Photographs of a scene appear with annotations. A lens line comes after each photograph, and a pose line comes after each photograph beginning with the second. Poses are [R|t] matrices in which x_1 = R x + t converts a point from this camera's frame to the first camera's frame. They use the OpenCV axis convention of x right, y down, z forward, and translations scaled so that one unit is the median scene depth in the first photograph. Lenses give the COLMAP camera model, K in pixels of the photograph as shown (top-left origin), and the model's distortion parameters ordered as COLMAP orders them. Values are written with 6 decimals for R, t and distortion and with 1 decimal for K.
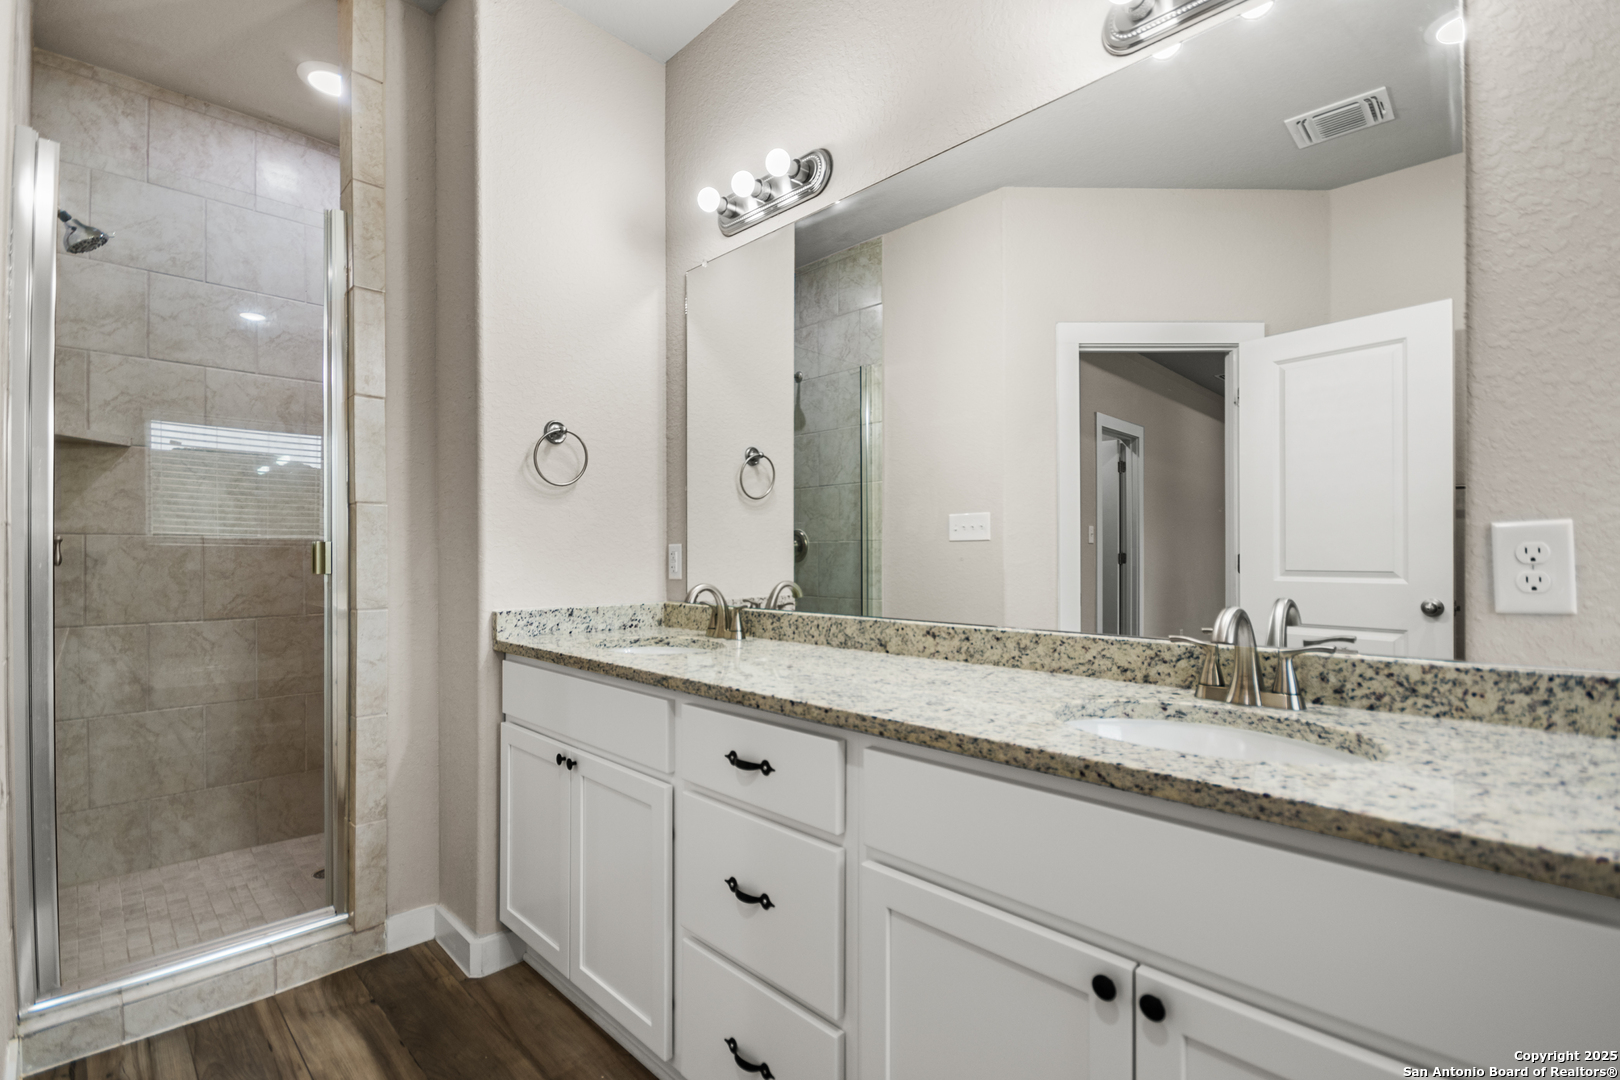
lens RADIAL K [[721.8, 0, 812.9], [0, 721.8, 530.8], [0, 0, 1]] dist [0.002744, -0.000631]
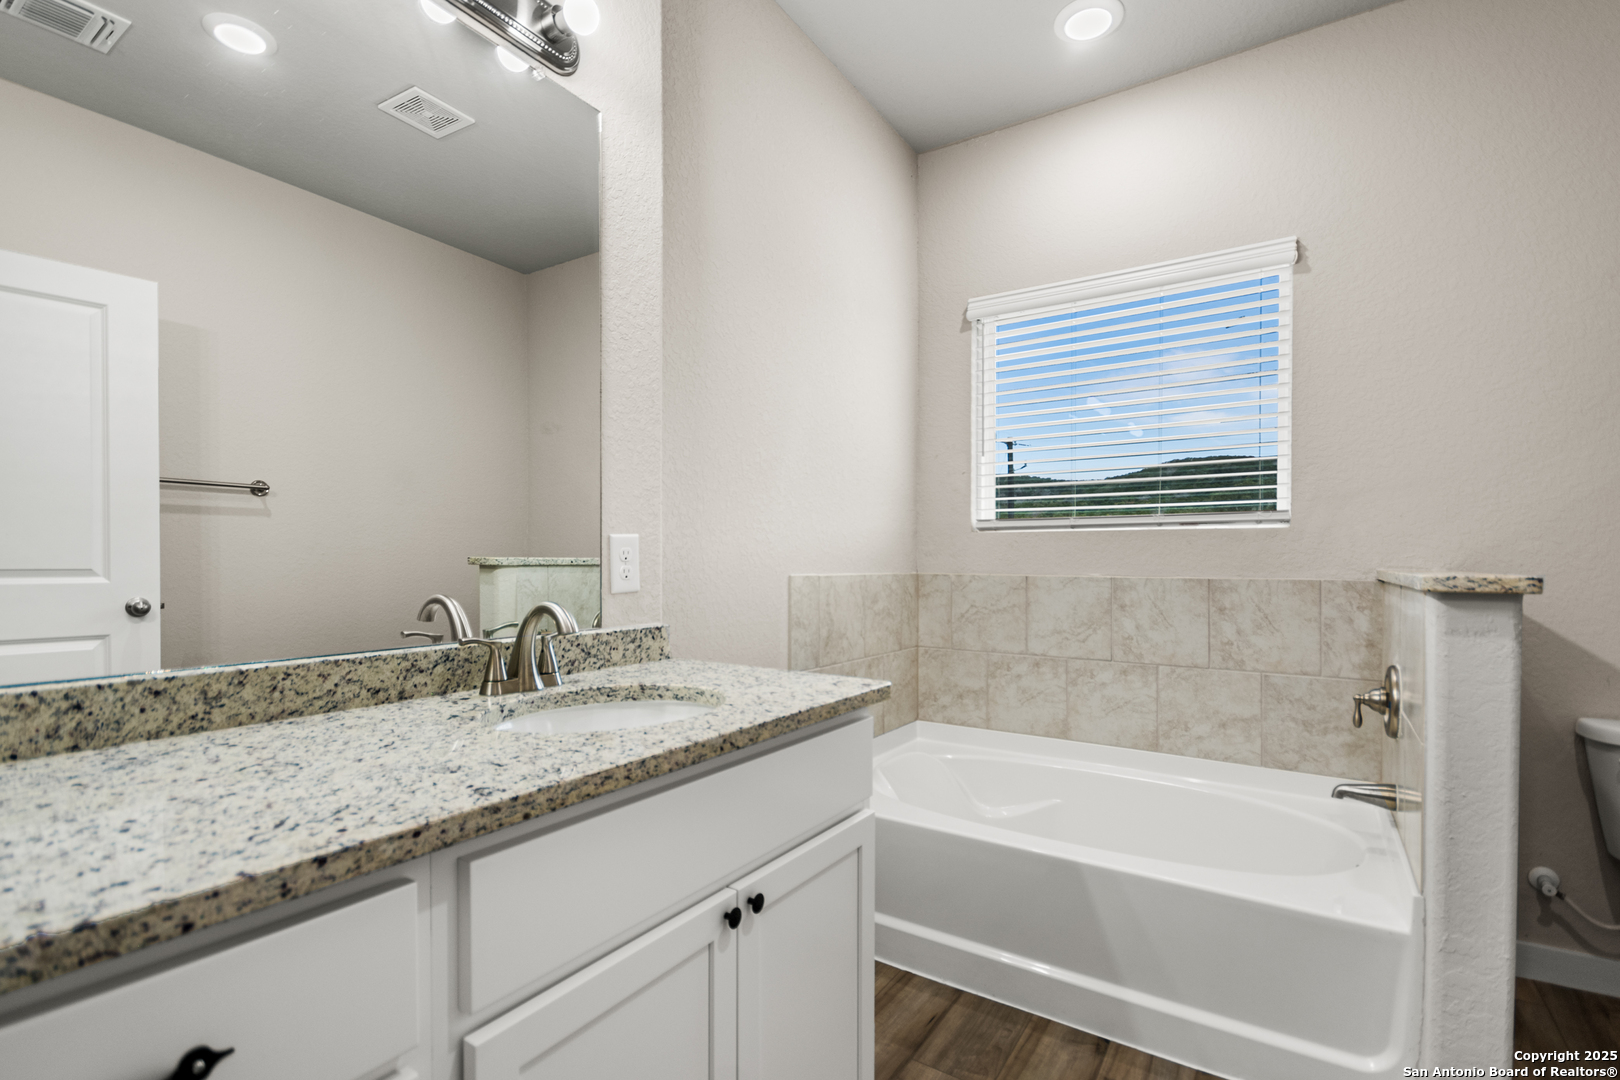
lens RADIAL K [[721.8, 0, 809.5], [0, 721.8, 551.8], [0, 0, 1]] dist [0.002744, -0.000631]
pose [[-0.166661, 0.005295, 0.986000, -0.579648], [-0.042597, 0.999013, -0.012564, 0.025382], [-0.985094, -0.044094, -0.166271, 0.795833]]
